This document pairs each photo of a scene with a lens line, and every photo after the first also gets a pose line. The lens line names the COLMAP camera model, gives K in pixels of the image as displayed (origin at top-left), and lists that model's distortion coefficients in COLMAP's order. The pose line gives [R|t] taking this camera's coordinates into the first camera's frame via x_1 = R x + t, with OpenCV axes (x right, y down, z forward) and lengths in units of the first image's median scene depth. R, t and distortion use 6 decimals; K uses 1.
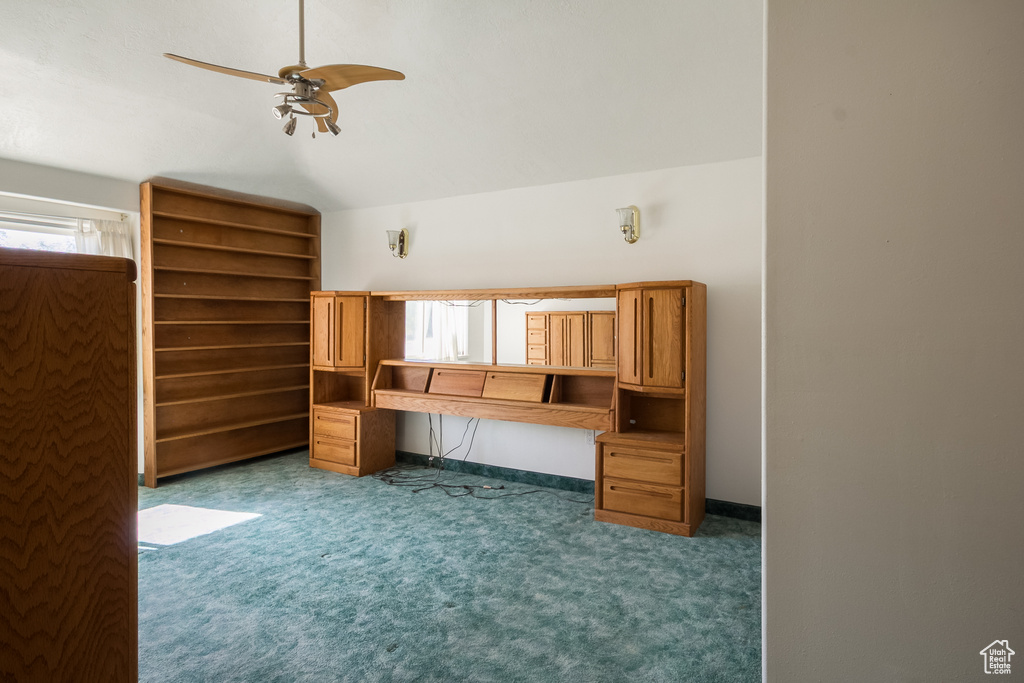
lens RADIAL K [[590.4, 0, 524.3], [0, 590.4, 324.9], [0, 0, 1]] dist [0.015821, 0.005634]
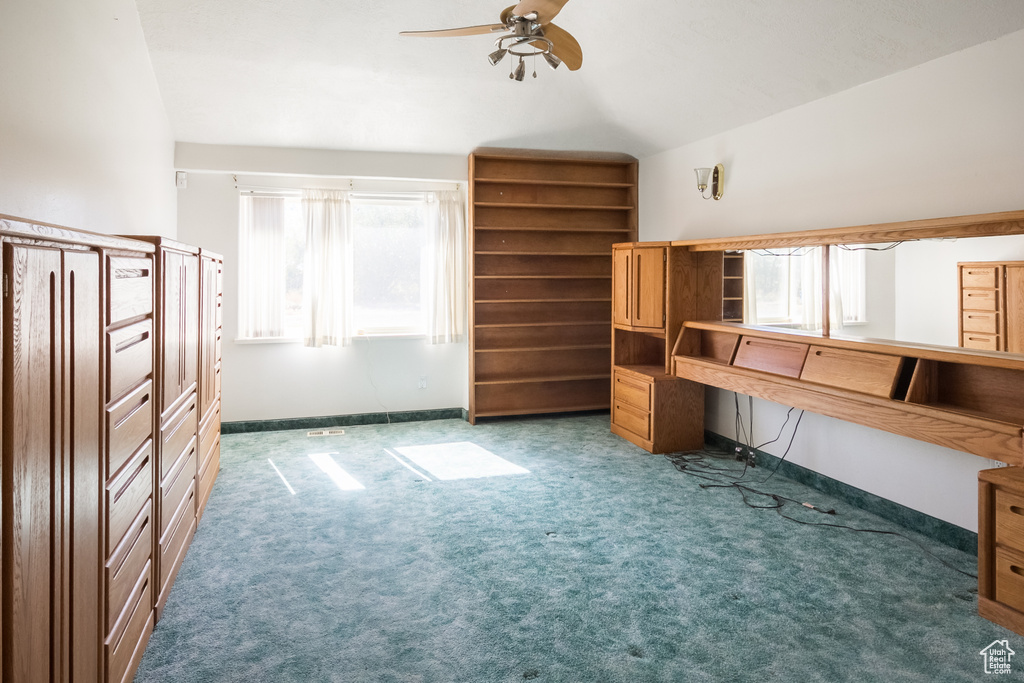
lens RADIAL K [[598.4, 0, 450.0], [0, 598.4, 271.5], [0, 0, 1]] dist [0.005394, 0.005406]
pose [[0.707970, -0.007143, -0.706206, 0.147241], [-0.004851, 0.999876, -0.014977, 0.002627], [0.706226, 0.014029, 0.707848, 0.172571]]
